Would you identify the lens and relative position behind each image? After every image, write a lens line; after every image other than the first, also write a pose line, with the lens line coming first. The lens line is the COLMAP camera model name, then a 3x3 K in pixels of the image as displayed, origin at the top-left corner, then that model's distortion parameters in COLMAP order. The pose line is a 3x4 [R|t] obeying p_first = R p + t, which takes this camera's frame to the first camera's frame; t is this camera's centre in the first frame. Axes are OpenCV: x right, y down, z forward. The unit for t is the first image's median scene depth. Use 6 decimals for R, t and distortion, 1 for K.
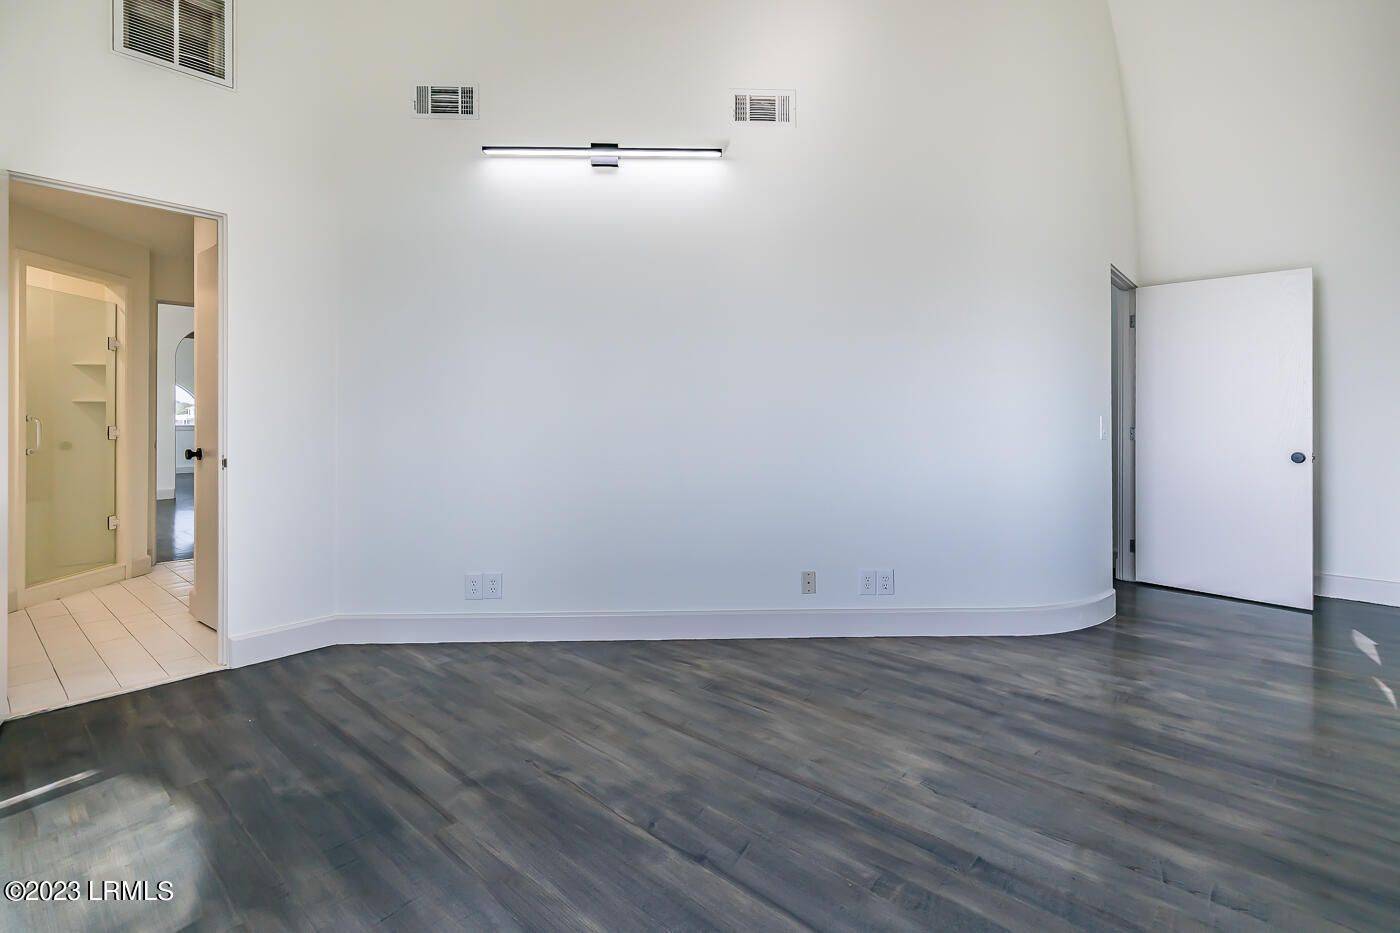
lens RADIAL K [[644.5, 0, 702.7], [0, 644.5, 466.7], [0, 0, 1]] dist [-0.003783, -0.001032]
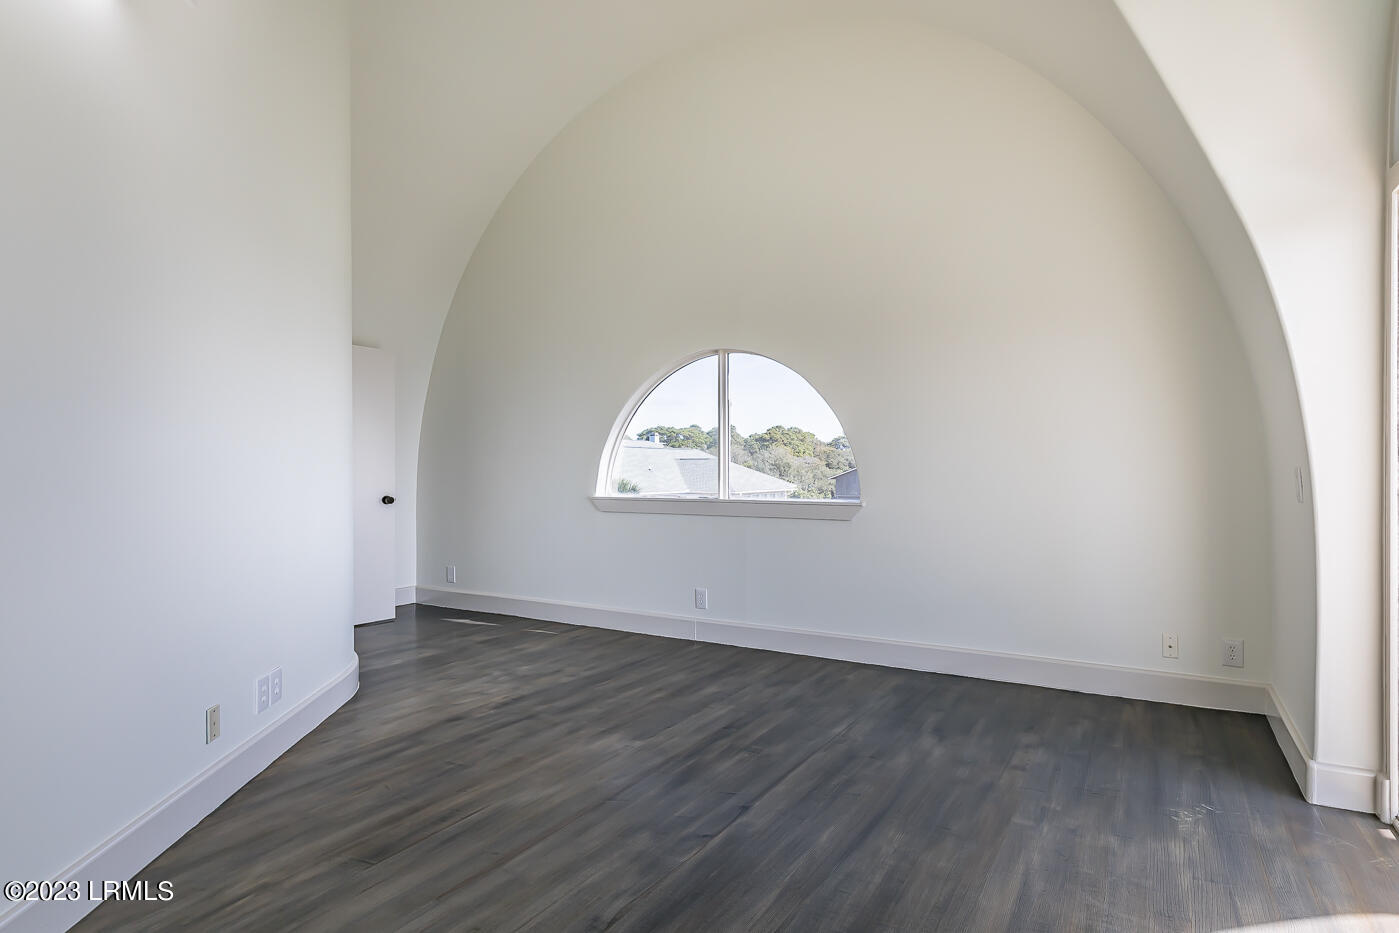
lens RADIAL K [[644.0, 0, 702.1], [0, 644.0, 465.9], [0, 0, 1]] dist [-0.003783, -0.001032]
pose [[-0.093519, -0.003845, 0.995610, -0.953250], [0.088580, 0.995995, 0.012167, -0.123176], [-0.991669, 0.089329, -0.092804, 0.770303]]
